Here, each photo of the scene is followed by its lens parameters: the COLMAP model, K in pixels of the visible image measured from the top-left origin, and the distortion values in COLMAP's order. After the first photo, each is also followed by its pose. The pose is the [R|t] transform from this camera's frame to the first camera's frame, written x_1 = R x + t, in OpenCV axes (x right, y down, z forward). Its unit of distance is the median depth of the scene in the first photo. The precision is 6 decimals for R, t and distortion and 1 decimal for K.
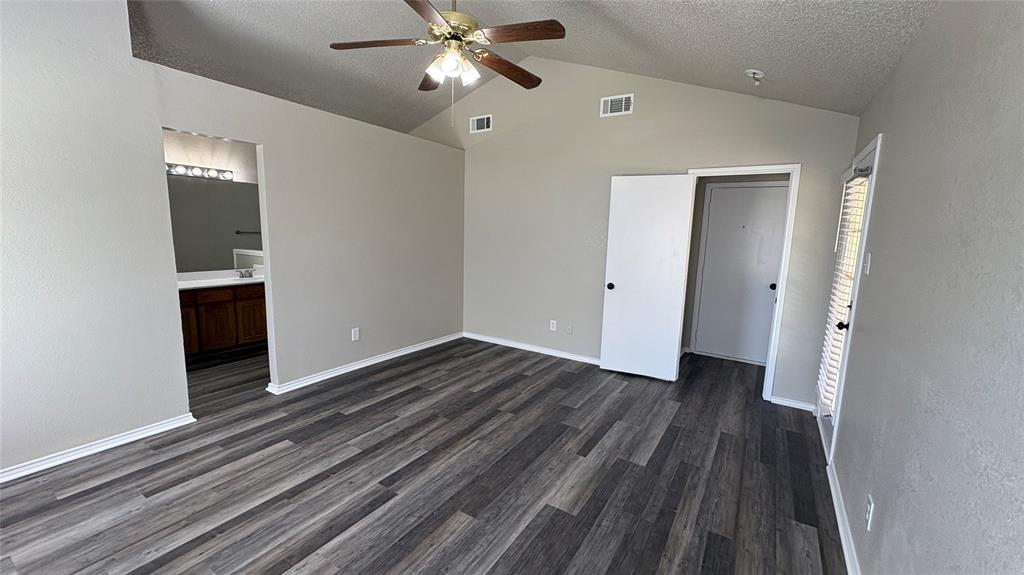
lens RADIAL K [[406.7, 0, 511.2], [0, 406.7, 289.0], [0, 0, 1]] dist [-0.000857, 0.000603]
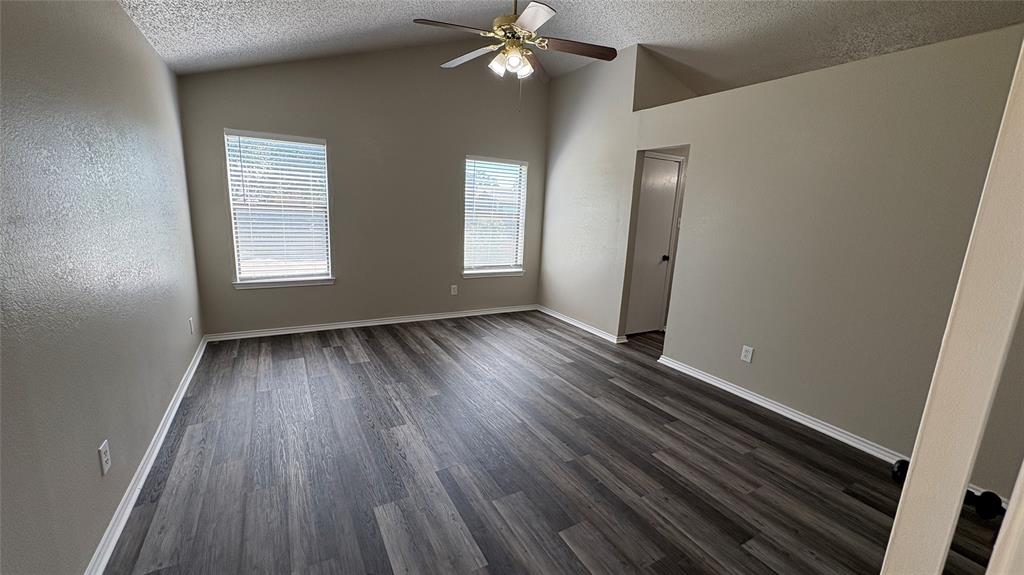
lens RADIAL K [[406.7, 0, 511.2], [0, 406.7, 289.0], [0, 0, 1]] dist [-0.000857, 0.000603]
pose [[-0.456976, 0.126274, -0.880470, 0.654338], [-0.192425, 0.952397, 0.236461, -0.139293], [0.868415, 0.277481, -0.410924, 1.126990]]
